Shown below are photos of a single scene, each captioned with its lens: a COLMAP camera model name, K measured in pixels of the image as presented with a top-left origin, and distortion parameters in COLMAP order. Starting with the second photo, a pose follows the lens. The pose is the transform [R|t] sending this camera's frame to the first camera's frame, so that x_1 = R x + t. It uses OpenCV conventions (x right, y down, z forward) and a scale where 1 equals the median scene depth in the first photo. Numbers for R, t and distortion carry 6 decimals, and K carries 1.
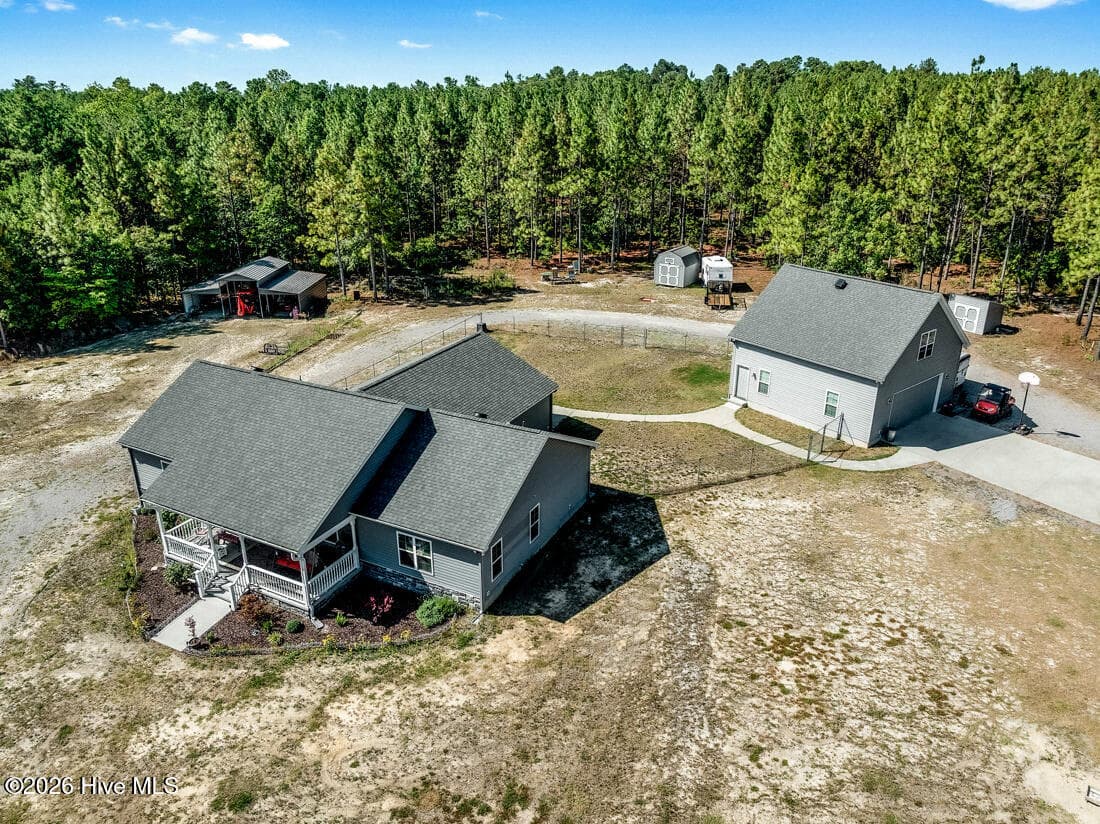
lens RADIAL K [[790.3, 0, 552.4], [0, 790.3, 406.1], [0, 0, 1]] dist [-0.038794, 0.000681]
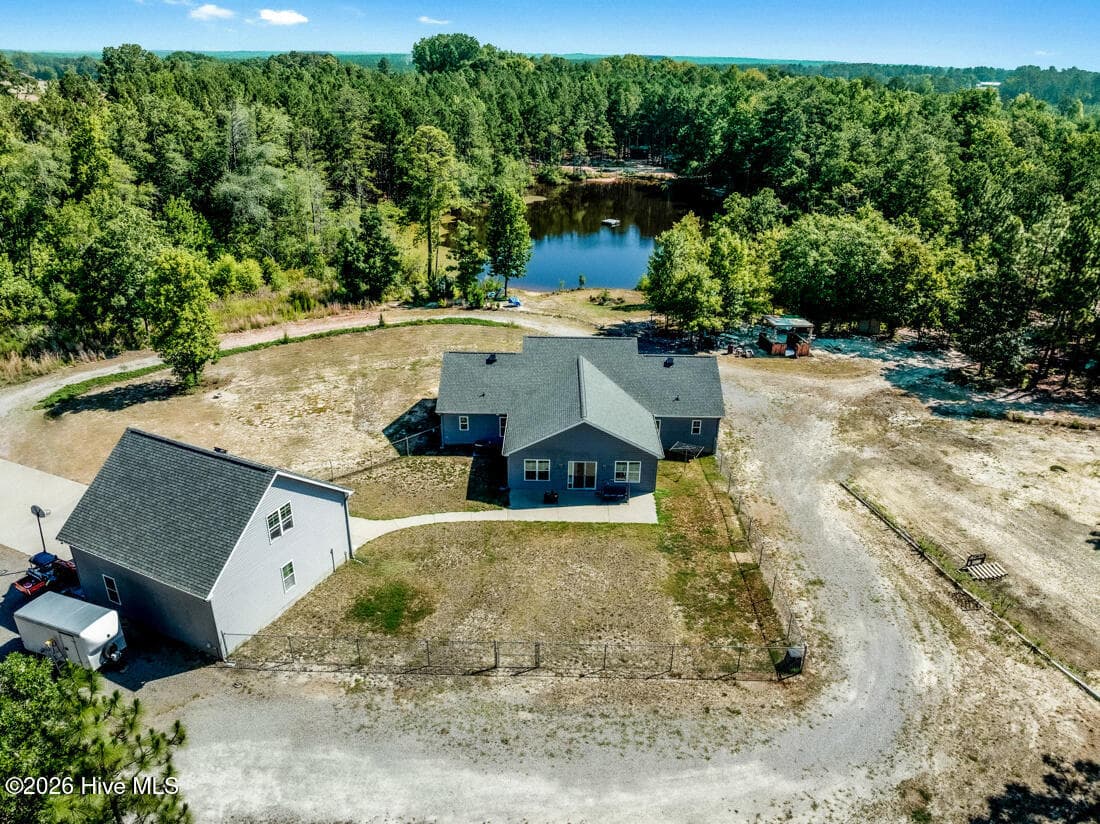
lens RADIAL K [[790.3, 0, 557.5], [0, 790.3, 416.1], [0, 0, 1]] dist [-0.038794, 0.000681]
pose [[-0.896640, 0.172427, -0.407807, 0.419105], [-0.178425, 0.702242, 0.689218, -0.921422], [0.405219, 0.690743, -0.598892, 1.804671]]
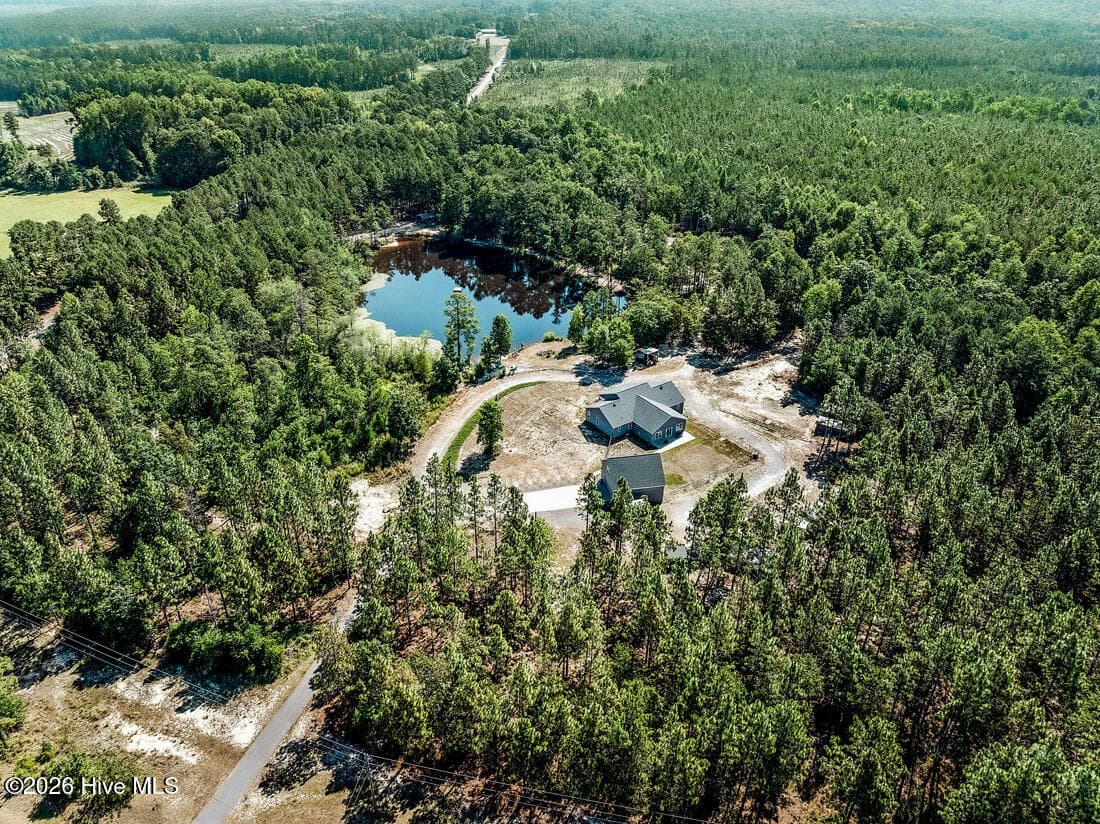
lens RADIAL K [[790.3, 0, 549.0], [0, 790.3, 410.4], [0, 0, 1]] dist [-0.038794, 0.000681]
pose [[-0.486912, 0.443997, -0.752185, 3.213952], [-0.315230, 0.713799, 0.625397, -2.447449], [0.814584, 0.541625, -0.207596, 1.424976]]
